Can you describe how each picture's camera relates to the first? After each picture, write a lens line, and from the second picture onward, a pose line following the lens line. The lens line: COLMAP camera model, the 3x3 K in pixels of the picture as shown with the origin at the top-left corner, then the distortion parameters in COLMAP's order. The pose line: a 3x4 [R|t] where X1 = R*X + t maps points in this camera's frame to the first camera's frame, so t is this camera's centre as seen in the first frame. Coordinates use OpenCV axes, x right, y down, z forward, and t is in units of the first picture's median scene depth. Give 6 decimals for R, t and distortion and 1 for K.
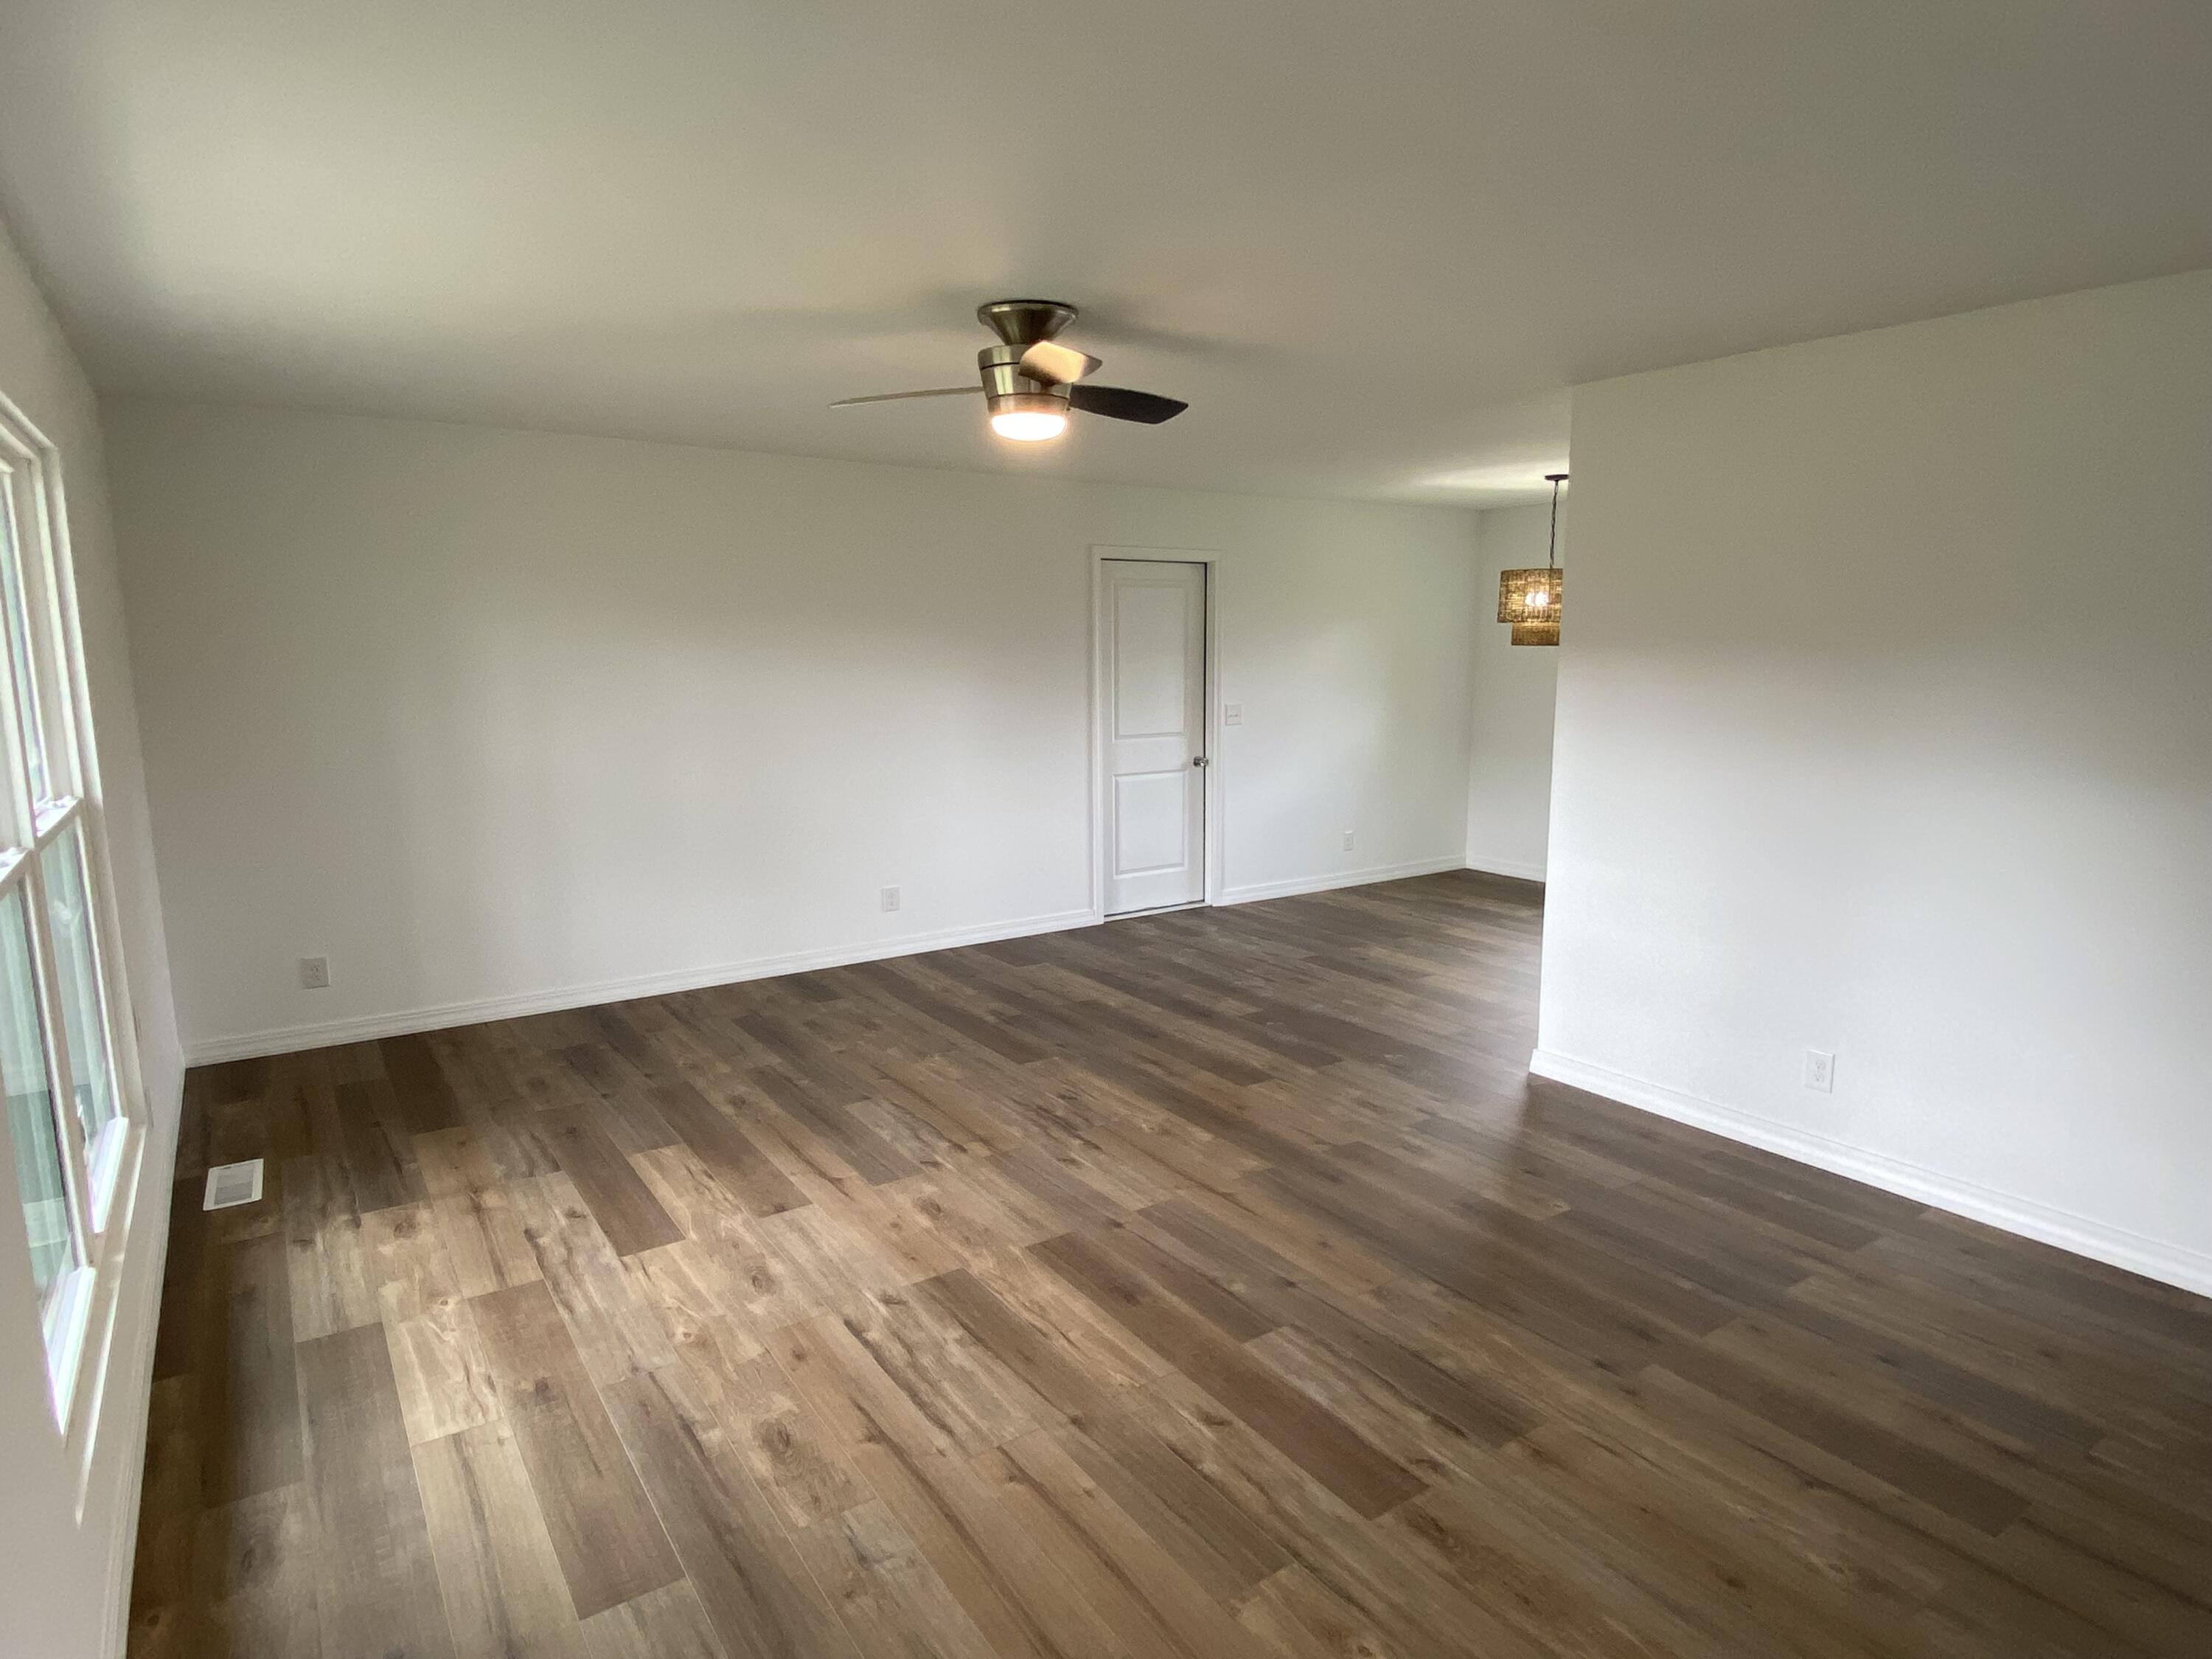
lens RADIAL K [[1253.9, 0, 1107.8], [0, 1253.9, 820.7], [0, 0, 1]] dist [-0.010268, -0.006955]
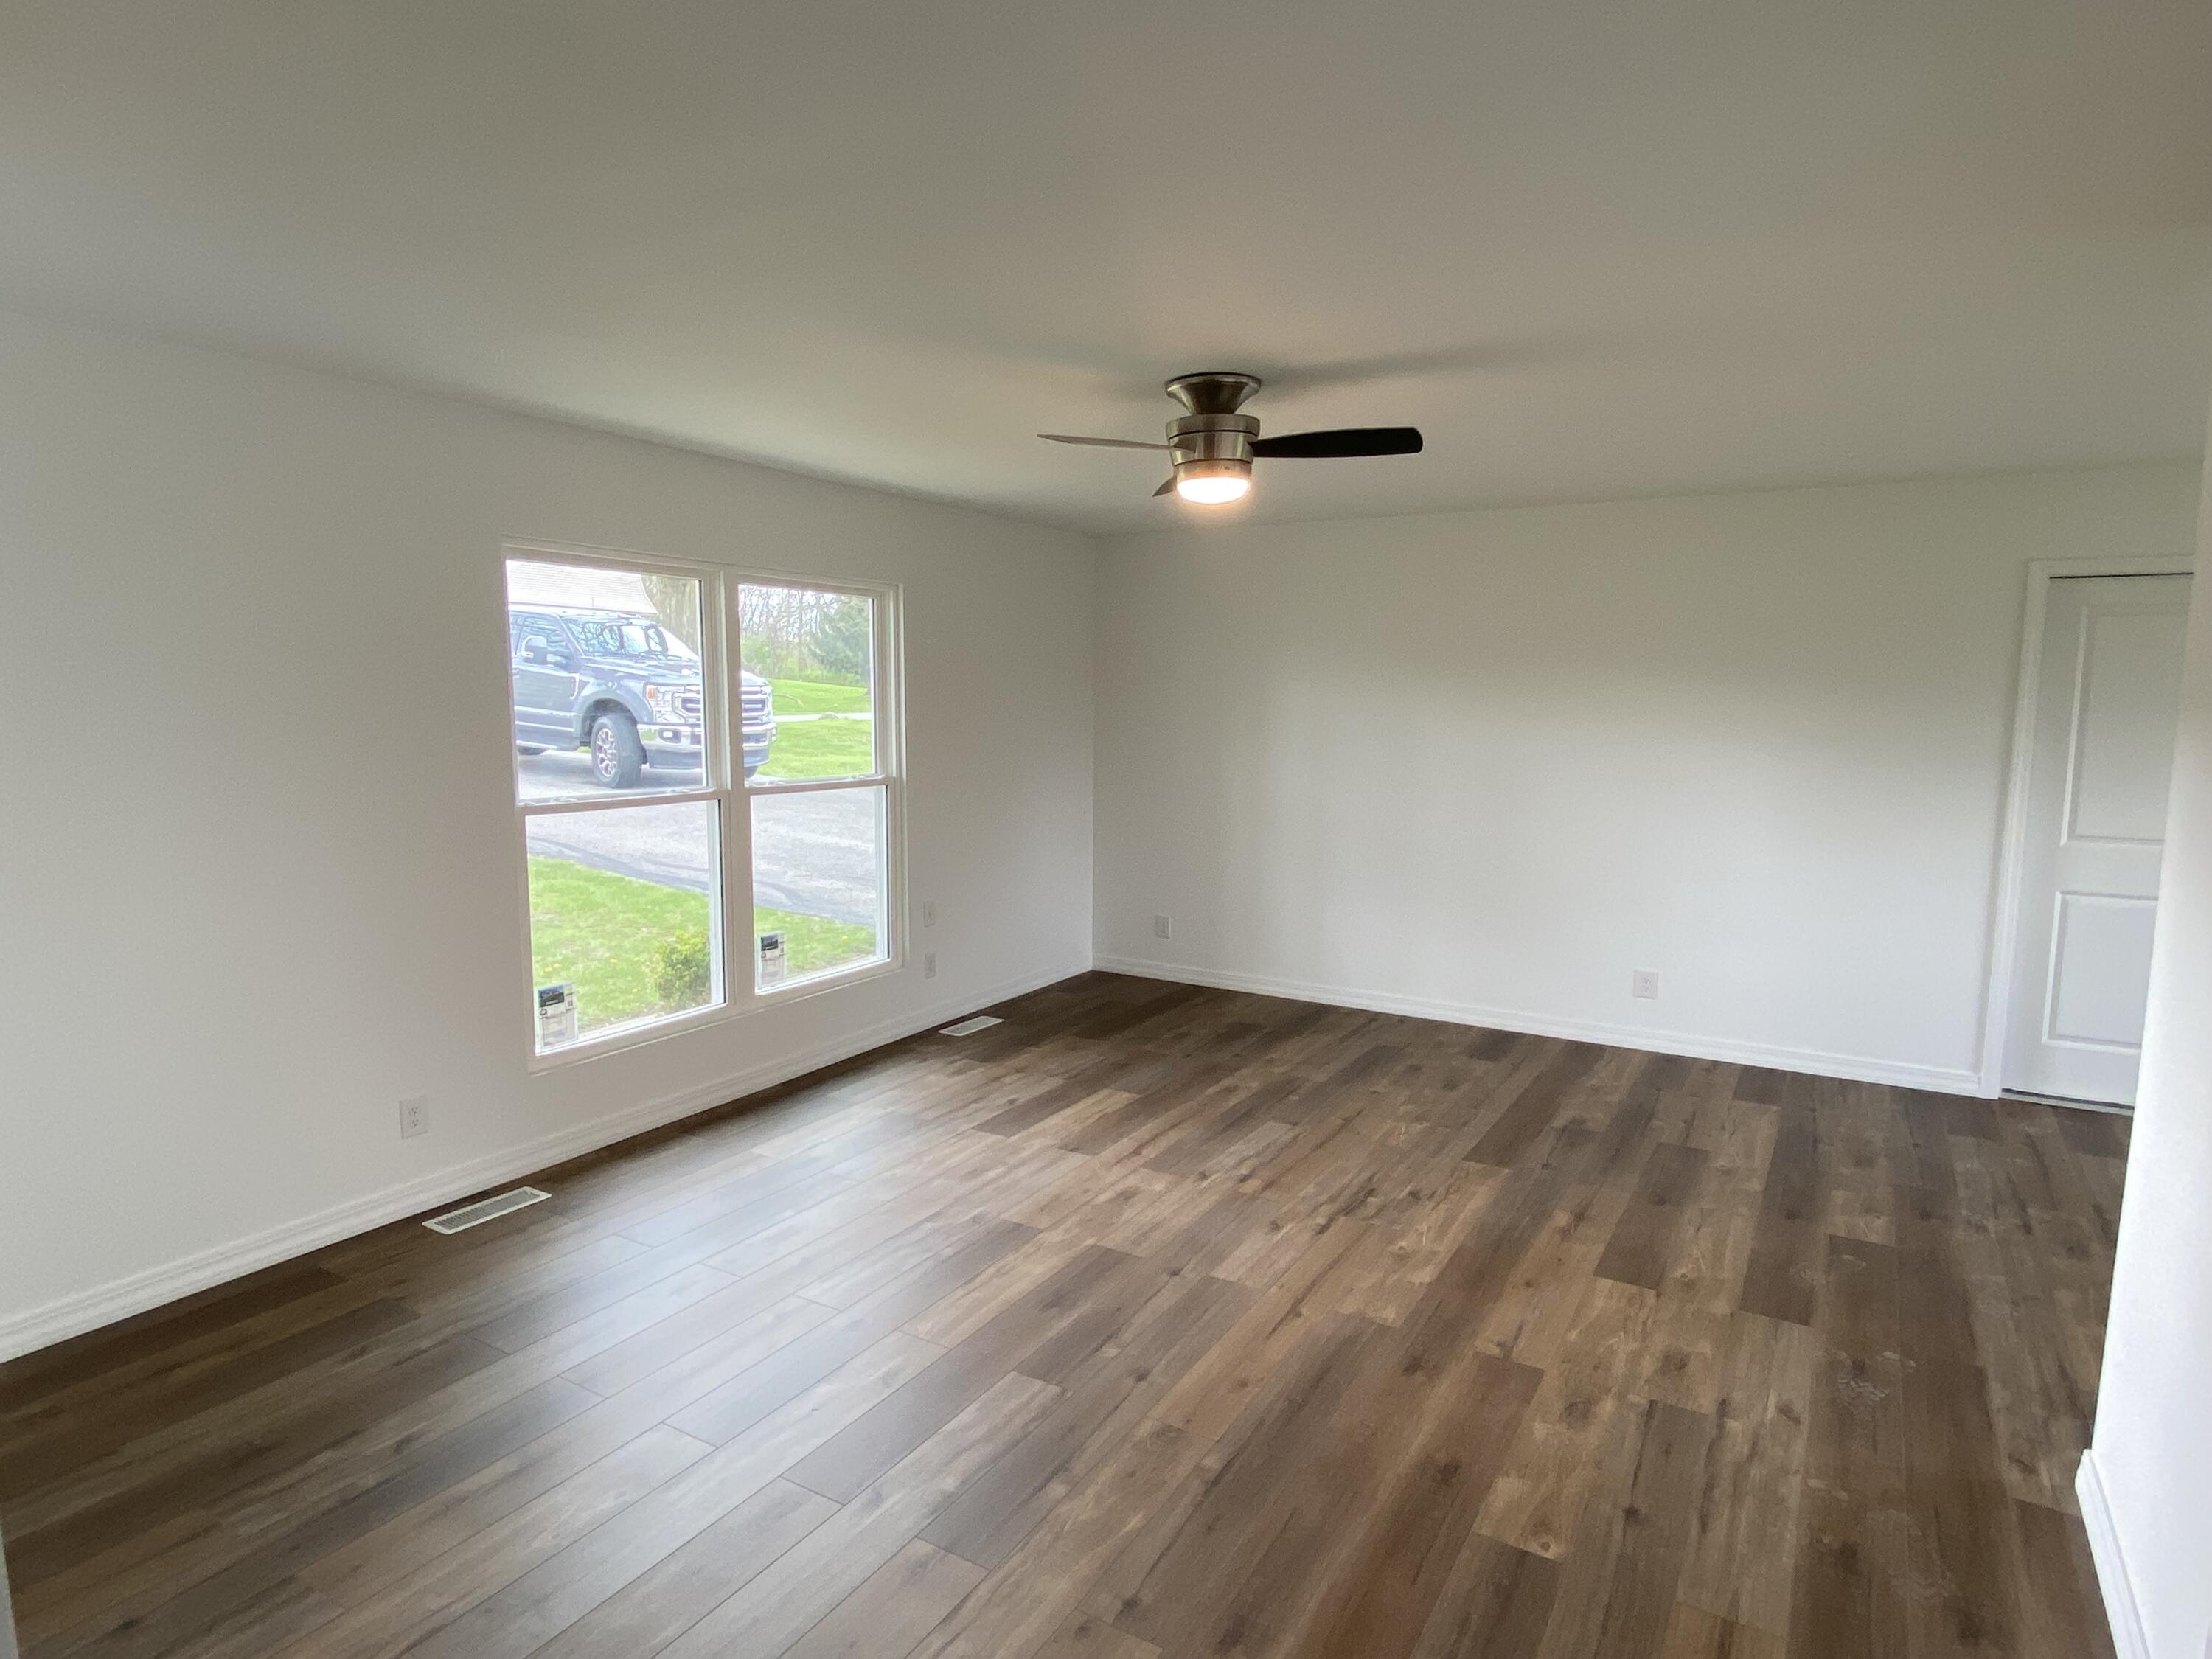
lens RADIAL K [[1253.9, 0, 1105.7], [0, 1253.9, 837.1], [0, 0, 1]] dist [-0.010268, -0.006955]
pose [[0.406030, 0.117939, -0.906218, 0.641807], [-0.144034, 0.987502, 0.063983, -0.059742], [0.902438, 0.104547, 0.417942, 0.369723]]
